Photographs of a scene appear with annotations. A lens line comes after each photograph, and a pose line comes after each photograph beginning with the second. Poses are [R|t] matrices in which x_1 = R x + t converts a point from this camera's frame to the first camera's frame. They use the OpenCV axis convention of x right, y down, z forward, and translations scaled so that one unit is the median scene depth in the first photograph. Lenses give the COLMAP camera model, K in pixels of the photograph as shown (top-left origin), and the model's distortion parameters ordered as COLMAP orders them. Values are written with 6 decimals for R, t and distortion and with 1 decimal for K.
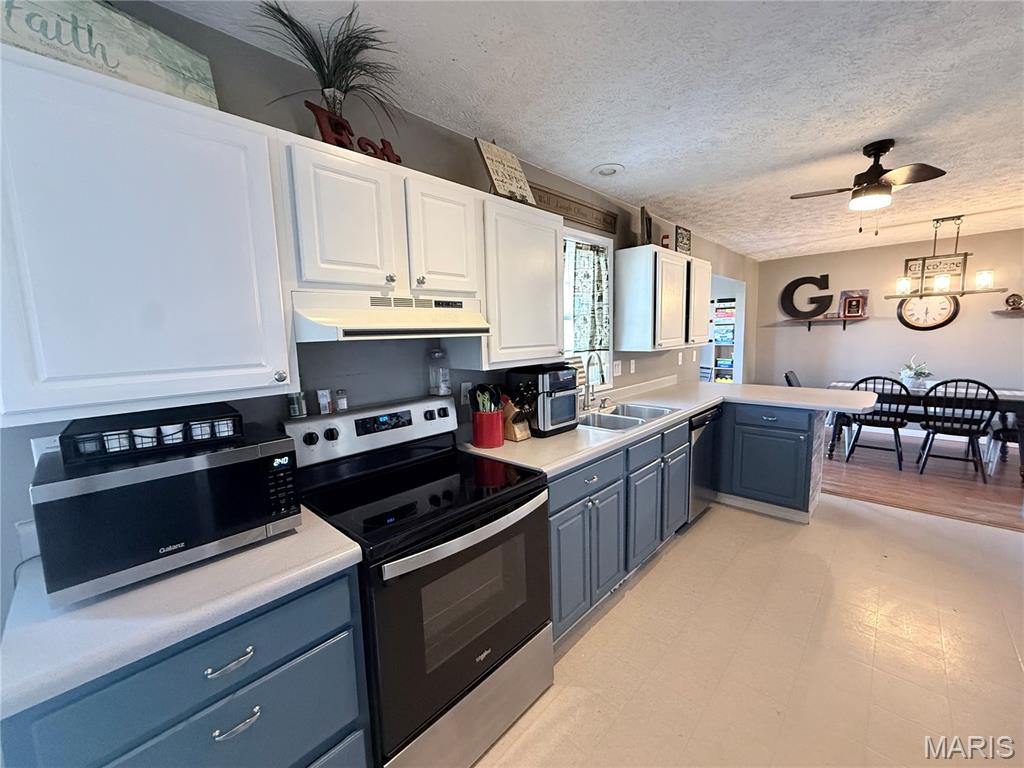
lens RADIAL K [[406.0, 0, 509.9], [0, 406.0, 383.3], [0, 0, 1]] dist [-0.001305, -0.000082]
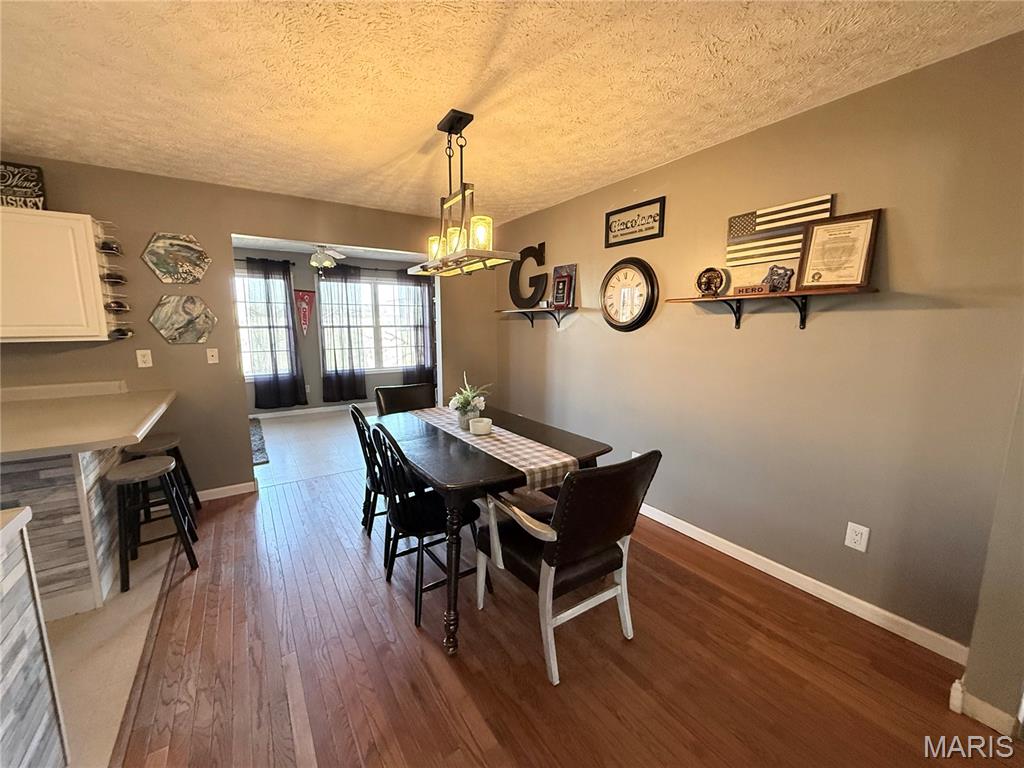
lens RADIAL K [[406.0, 0, 508.2], [0, 406.0, 381.2], [0, 0, 1]] dist [-0.001305, -0.000082]
pose [[0.975181, 0.062226, -0.212486, 1.774142], [-0.056870, 0.997893, 0.031234, -0.117834], [0.213982, -0.018375, 0.976665, 0.671450]]
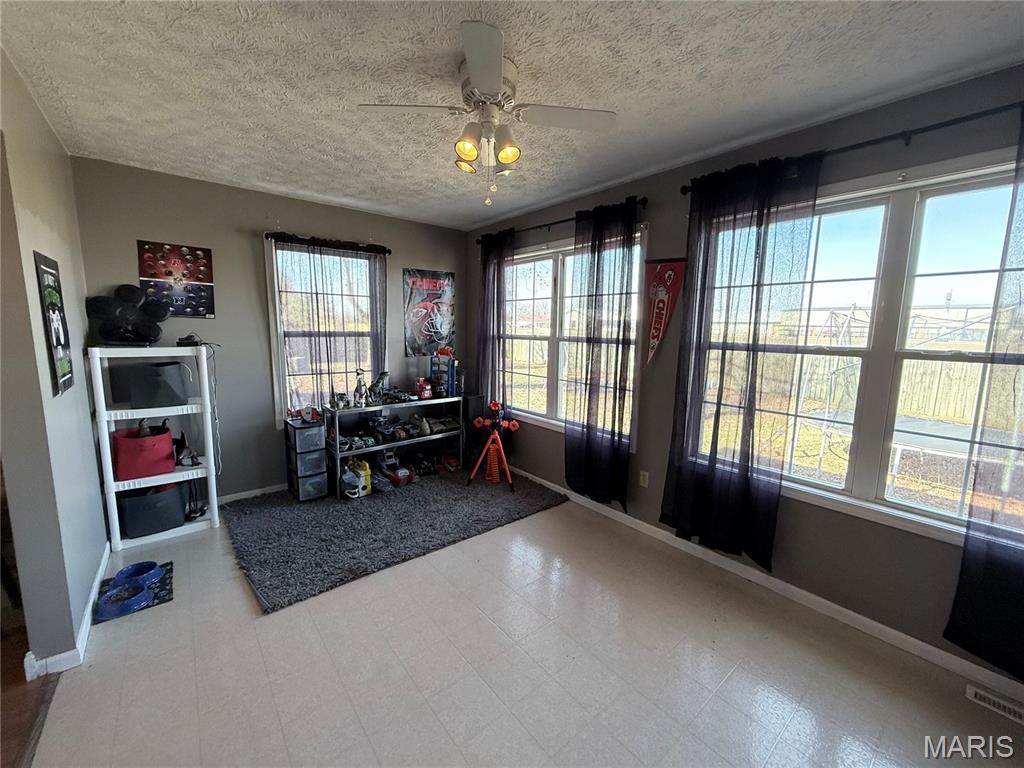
lens RADIAL K [[406.0, 0, 501.7], [0, 406.0, 382.8], [0, 0, 1]] dist [-0.001305, -0.000082]
pose [[-0.129261, 0.163076, -0.978109, 1.219690], [-0.139017, 0.973663, 0.180706, -0.315431], [0.981818, 0.159332, -0.103187, 2.366290]]
